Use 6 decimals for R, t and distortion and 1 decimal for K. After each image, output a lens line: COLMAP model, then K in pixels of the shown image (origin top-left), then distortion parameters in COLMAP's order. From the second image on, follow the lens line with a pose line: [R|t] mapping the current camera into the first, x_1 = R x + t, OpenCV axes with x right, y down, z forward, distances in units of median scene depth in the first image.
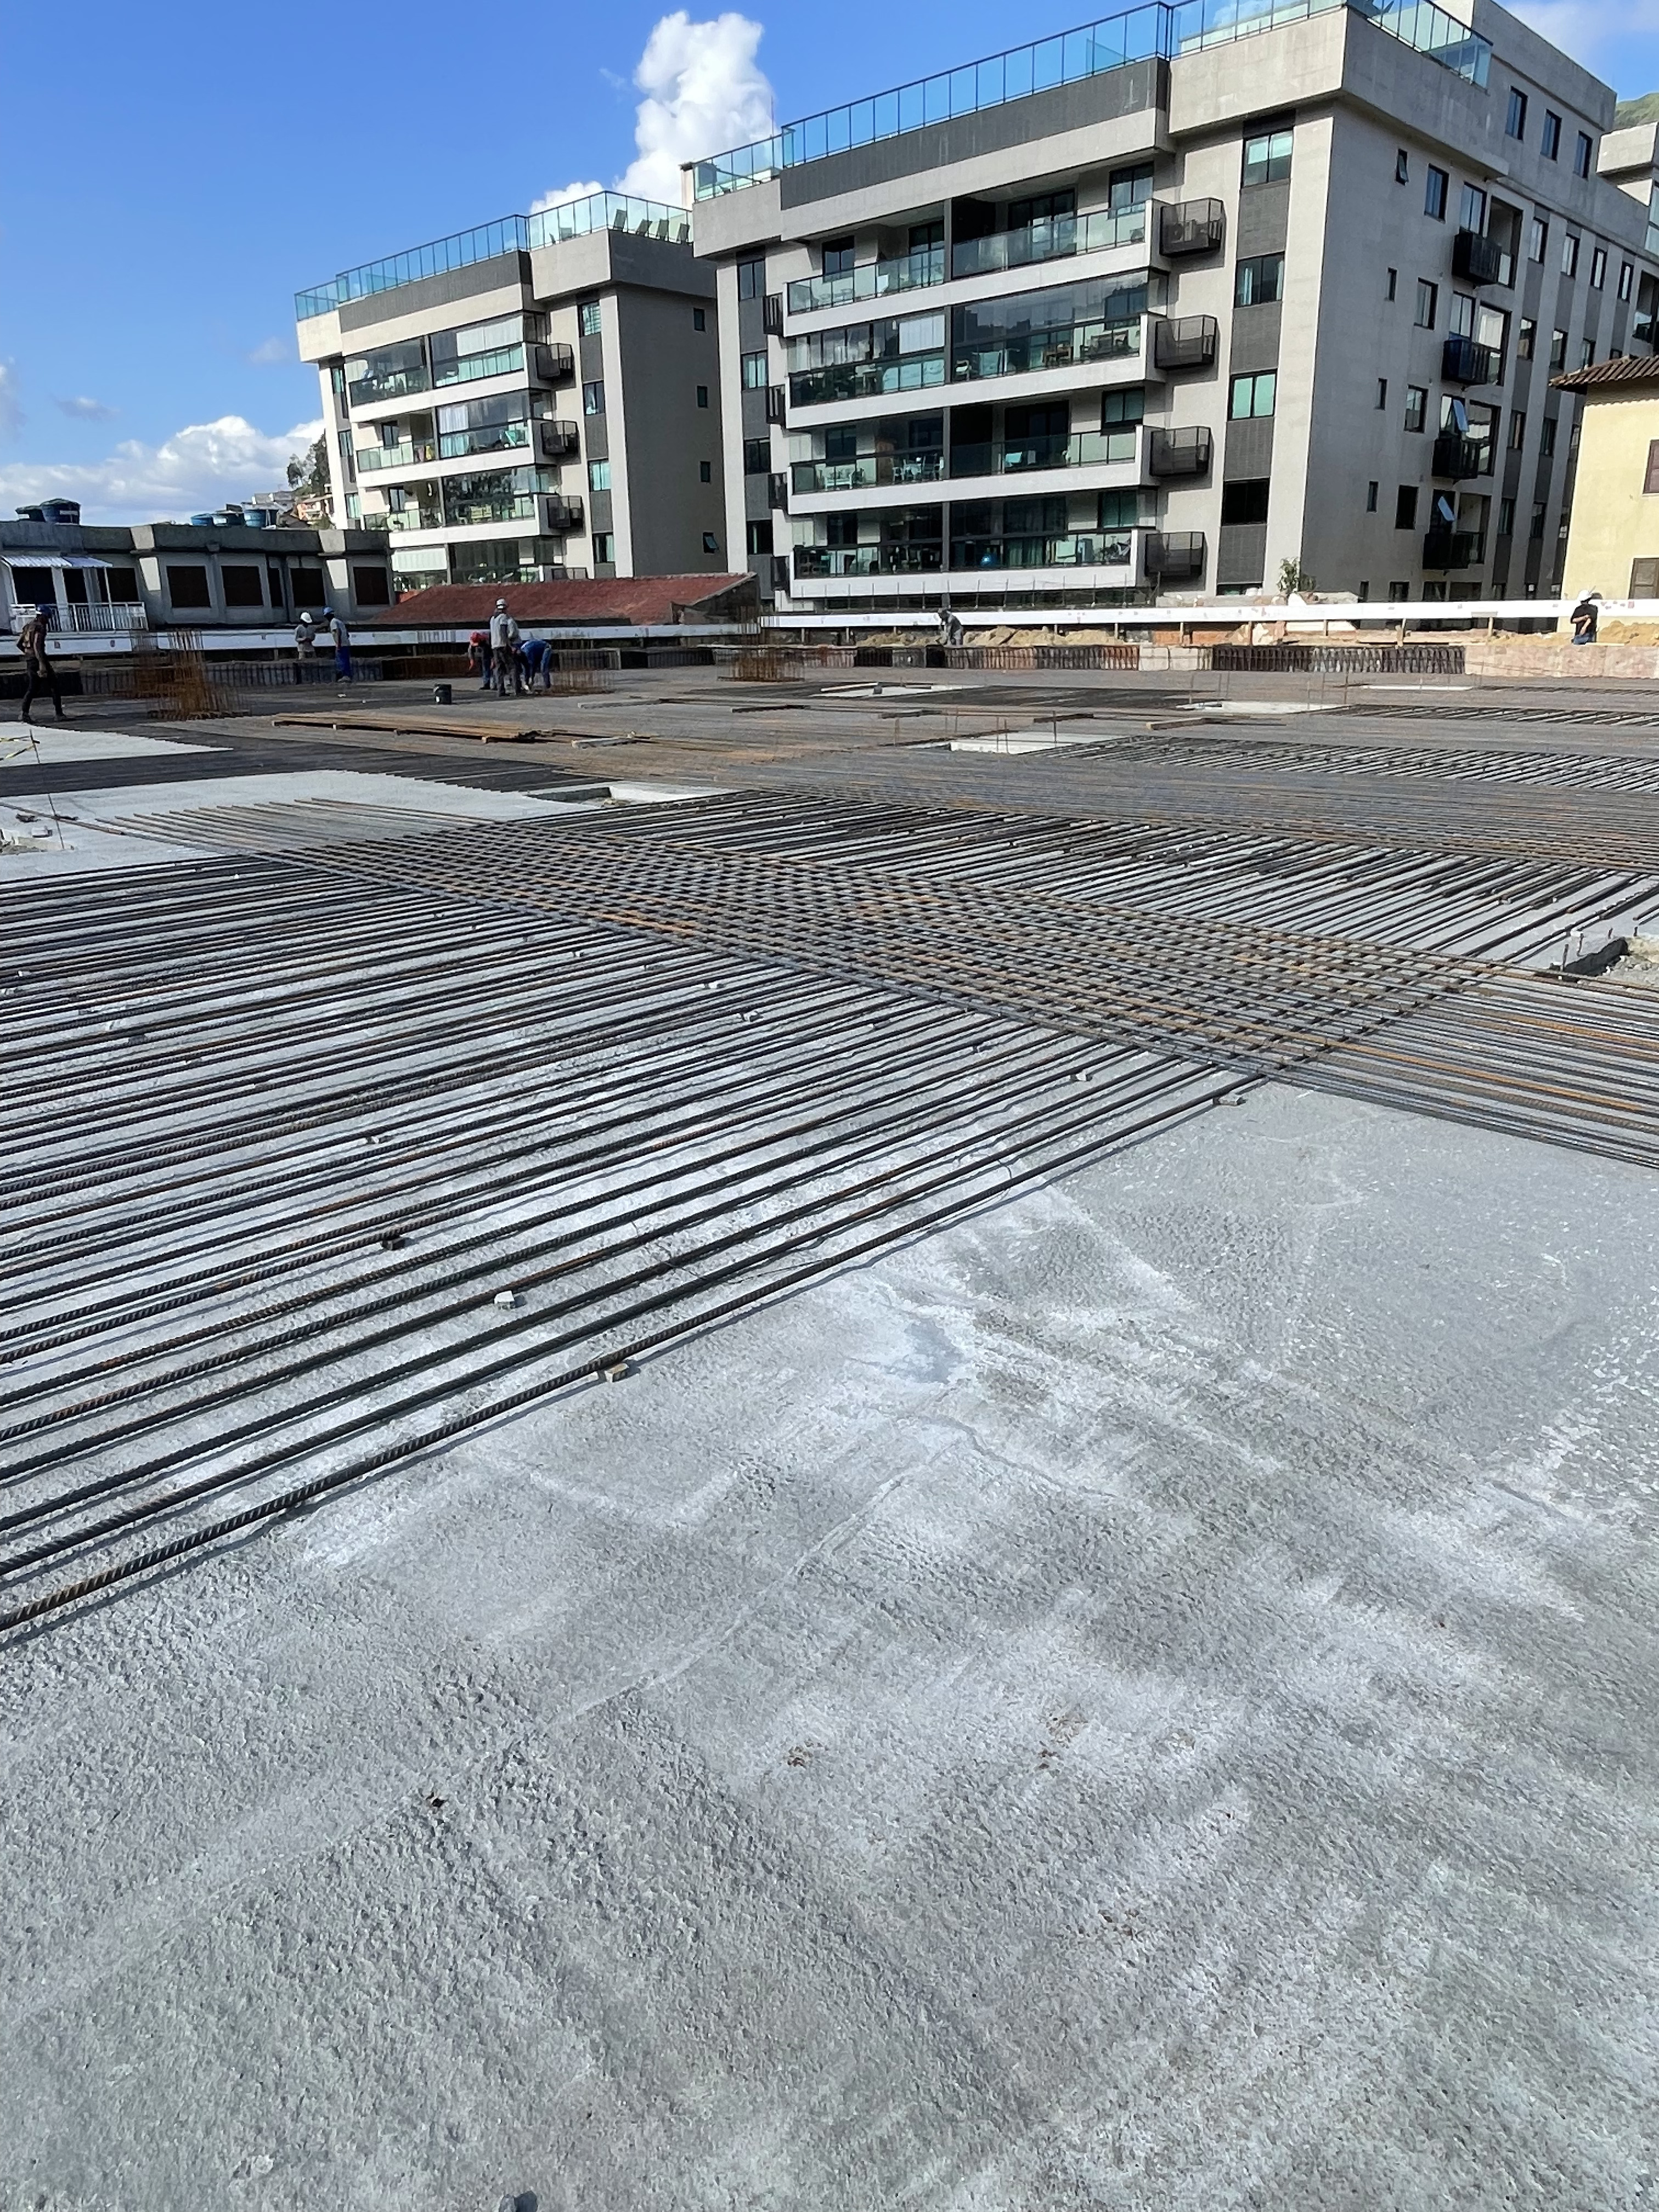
lens RADIAL K [[1433.7, 0, 822.4], [0, 1433.7, 1098.1], [0, 0, 1]] dist [-0.008254, -0.006972]
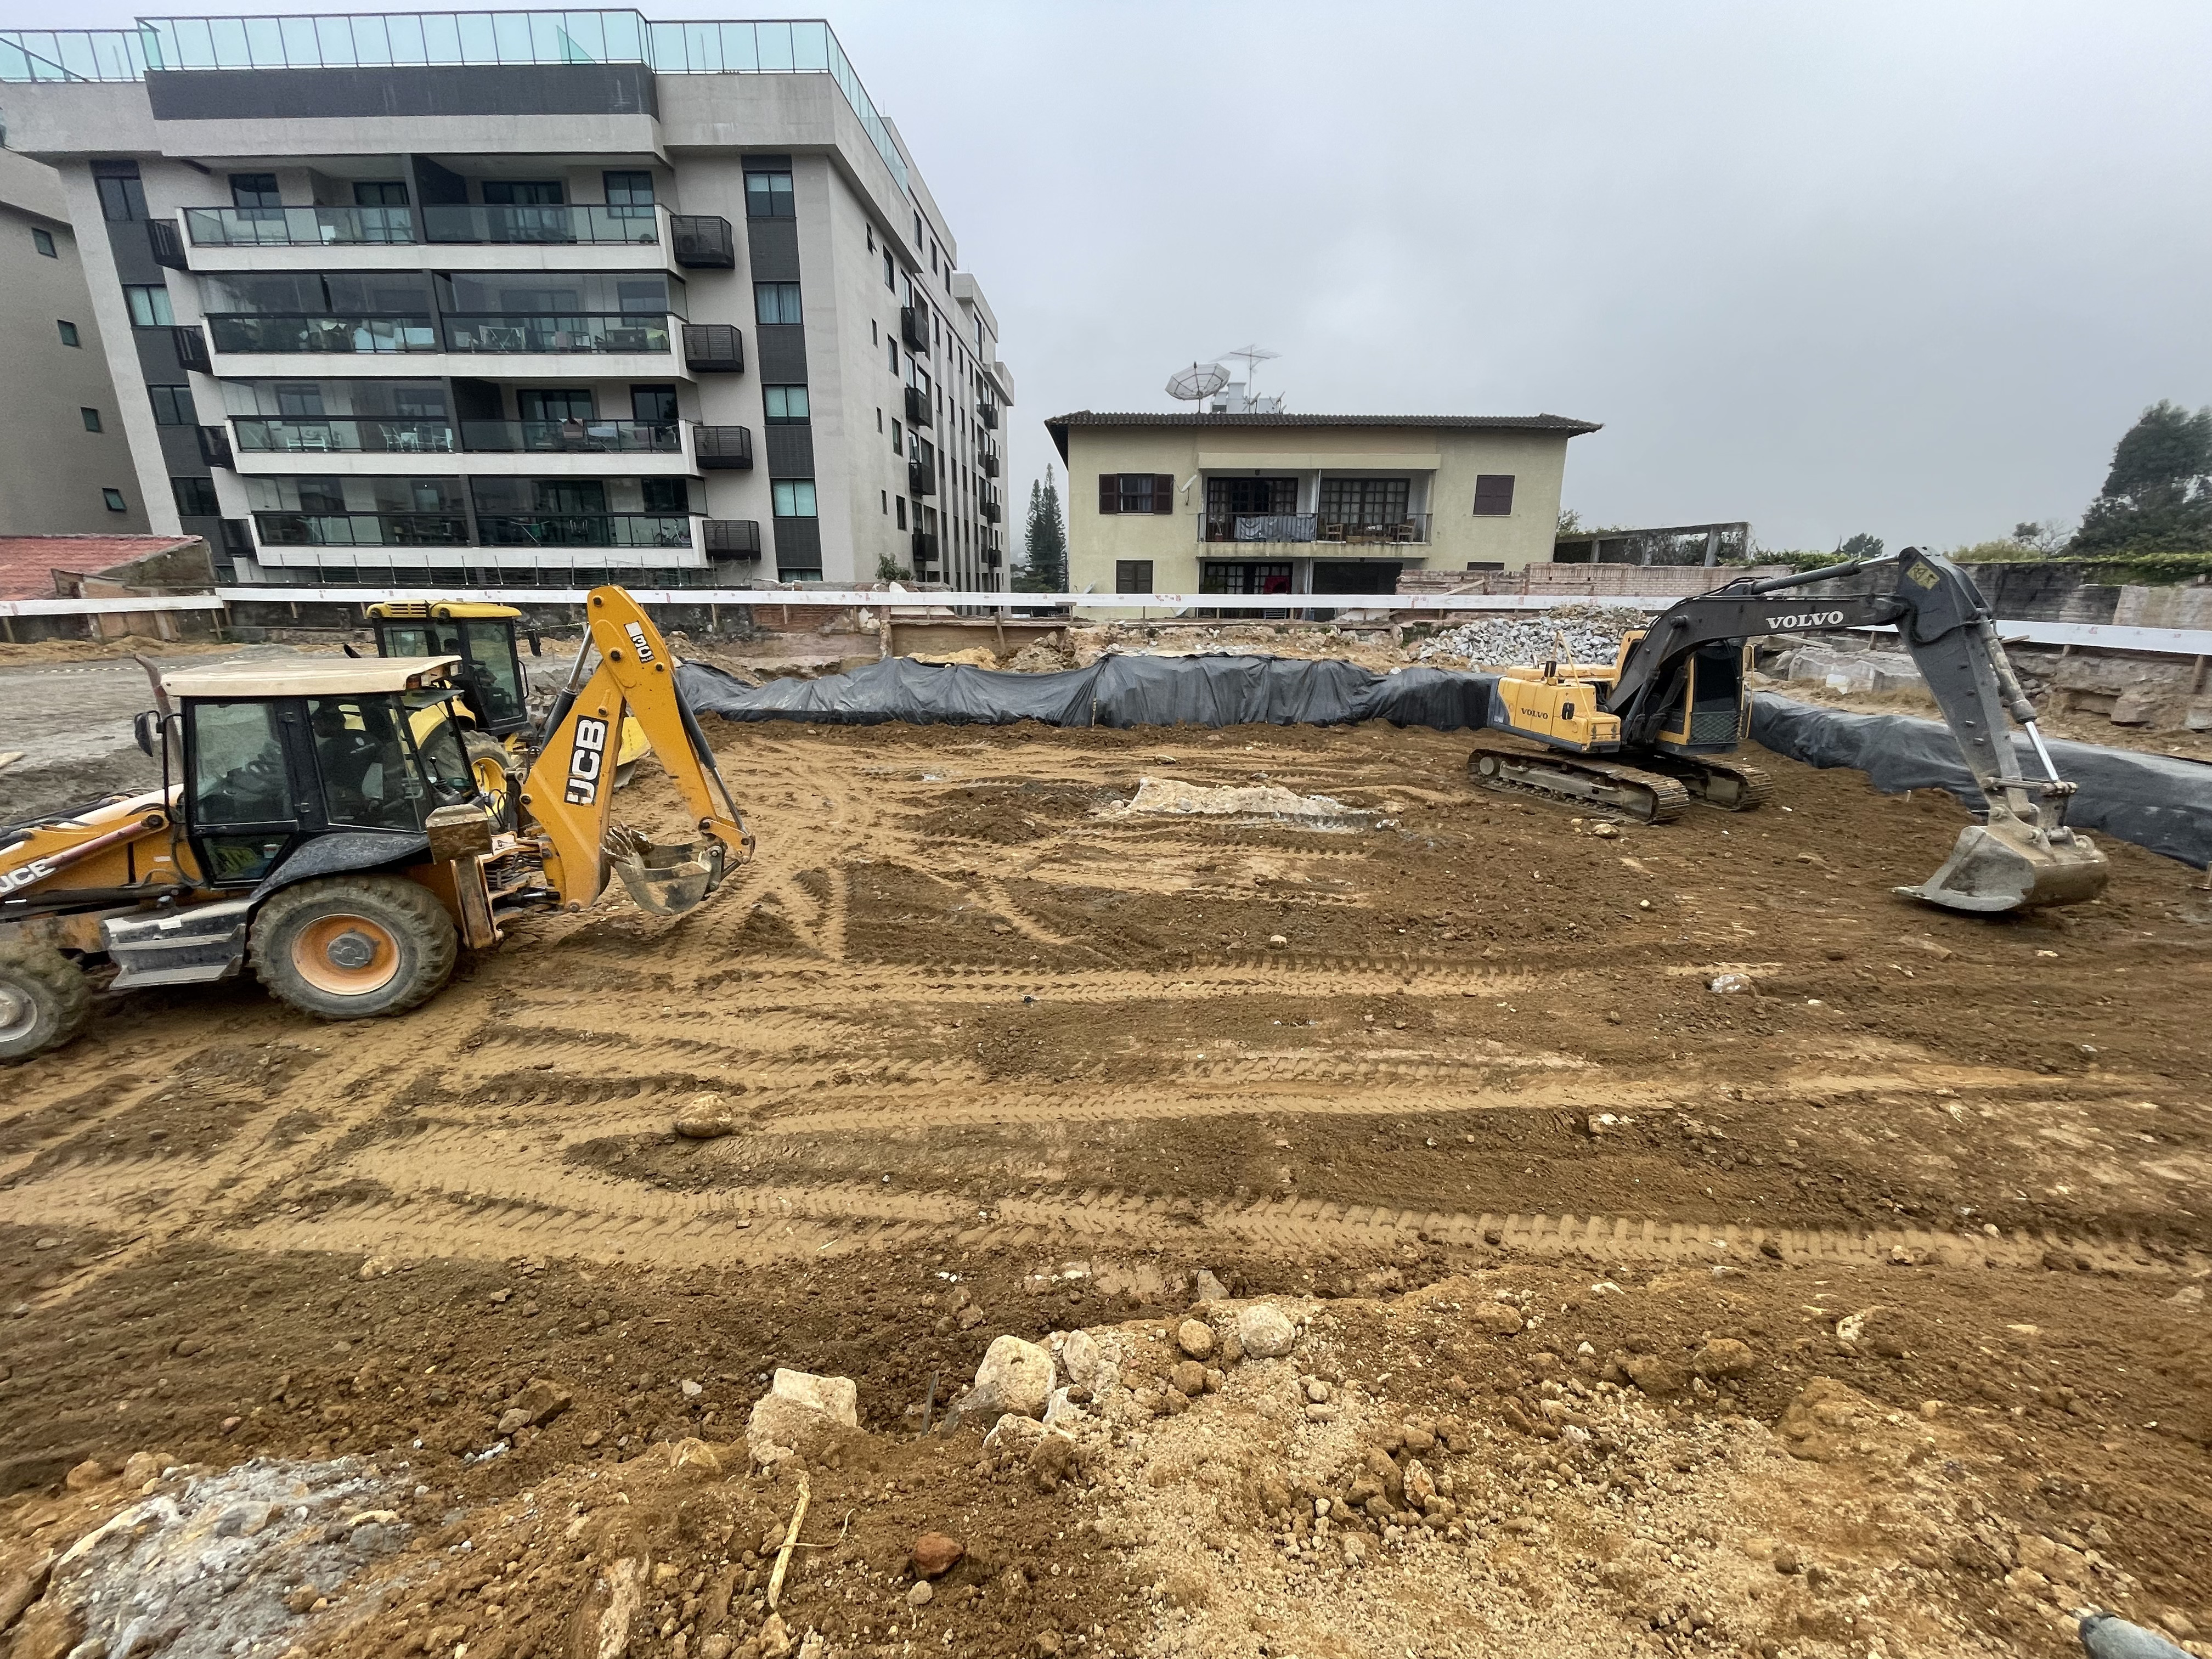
lens RADIAL K [[889.5, 0, 1125.9], [0, 889.5, 823.8], [0, 0, 1]] dist [-0.003876, -0.001215]
pose [[0.736995, -0.158962, 0.656939, -0.012535], [0.197780, 0.980127, 0.015282, -0.099574], [-0.646313, 0.118667, 0.753789, 0.268523]]
